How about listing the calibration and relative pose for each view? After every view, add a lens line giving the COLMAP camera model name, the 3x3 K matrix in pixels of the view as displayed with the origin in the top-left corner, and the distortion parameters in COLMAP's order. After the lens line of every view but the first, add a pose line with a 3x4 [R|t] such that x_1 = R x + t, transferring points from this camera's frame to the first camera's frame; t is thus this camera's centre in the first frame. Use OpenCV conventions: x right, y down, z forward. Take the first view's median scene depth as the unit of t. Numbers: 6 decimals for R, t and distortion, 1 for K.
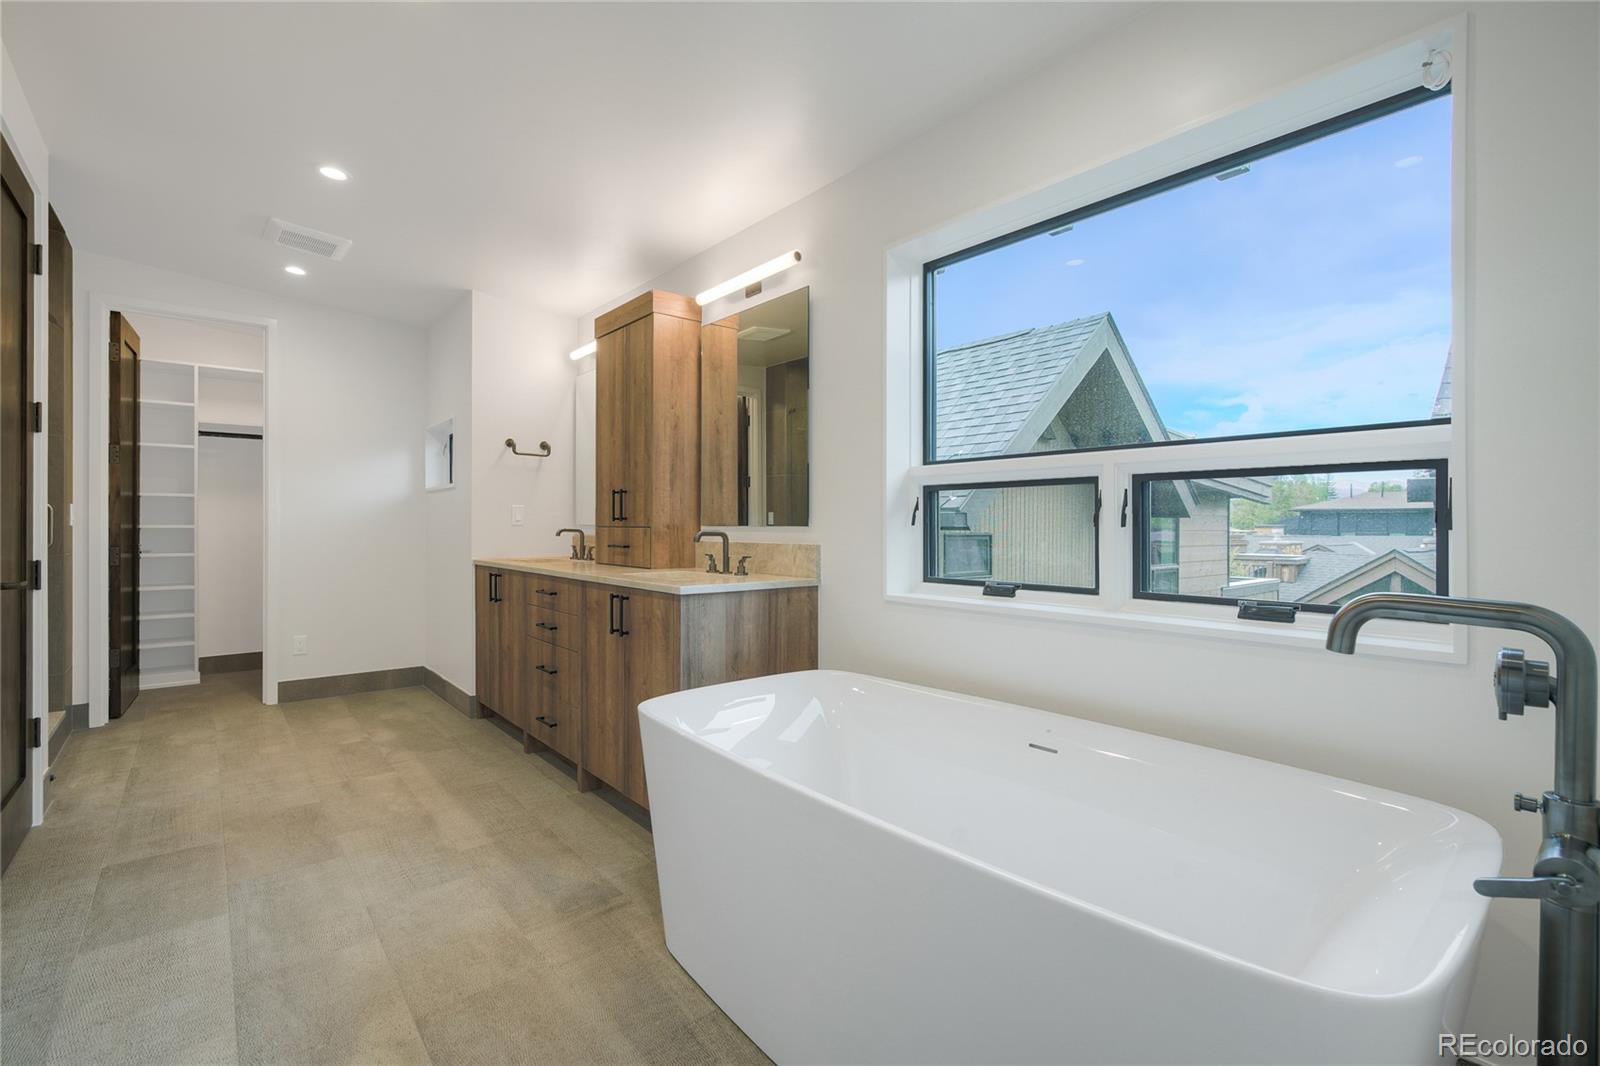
lens RADIAL K [[729.7, 0, 800.0], [0, 729.7, 528.5], [0, 0, 1]] dist [-0.010825, 0.004460]
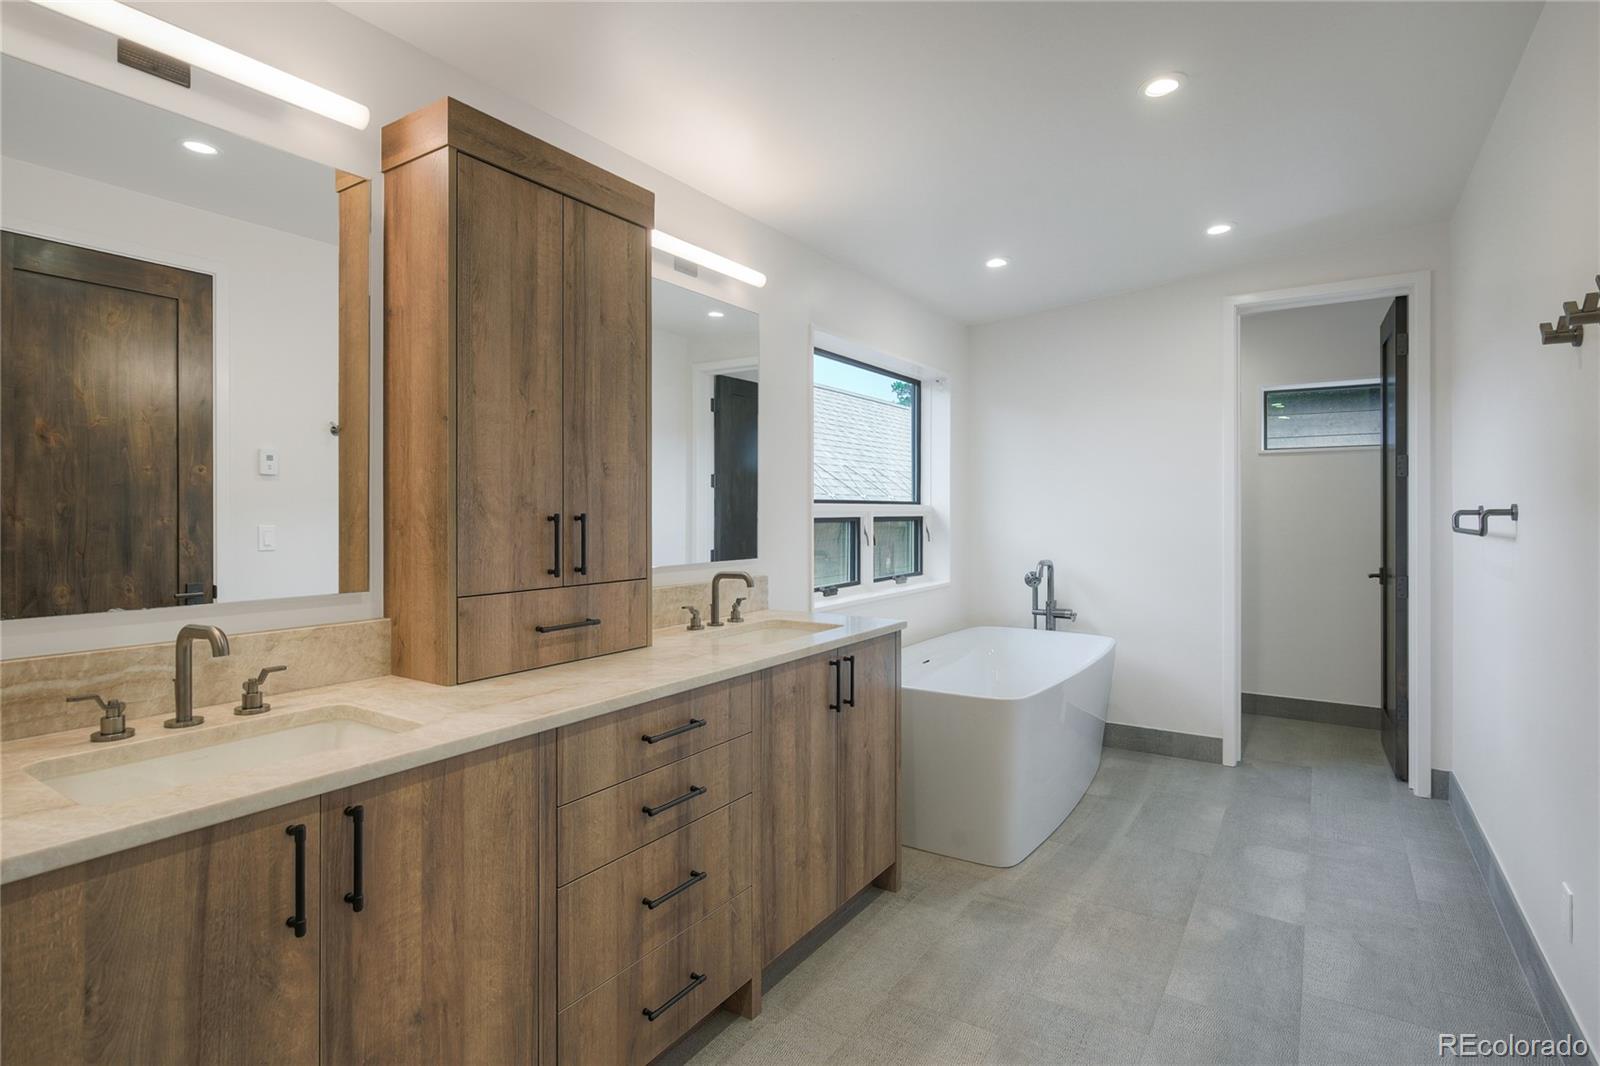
lens RADIAL K [[845.2, 0, 788.2], [0, 845.2, 522.3], [0, 0, 1]] dist [0.005826, 0.000067]
pose [[-0.311065, -0.018502, 0.950209, -1.131177], [0.003460, 0.999782, 0.020600, -0.077845], [-0.950382, 0.009696, -0.310933, 1.380232]]
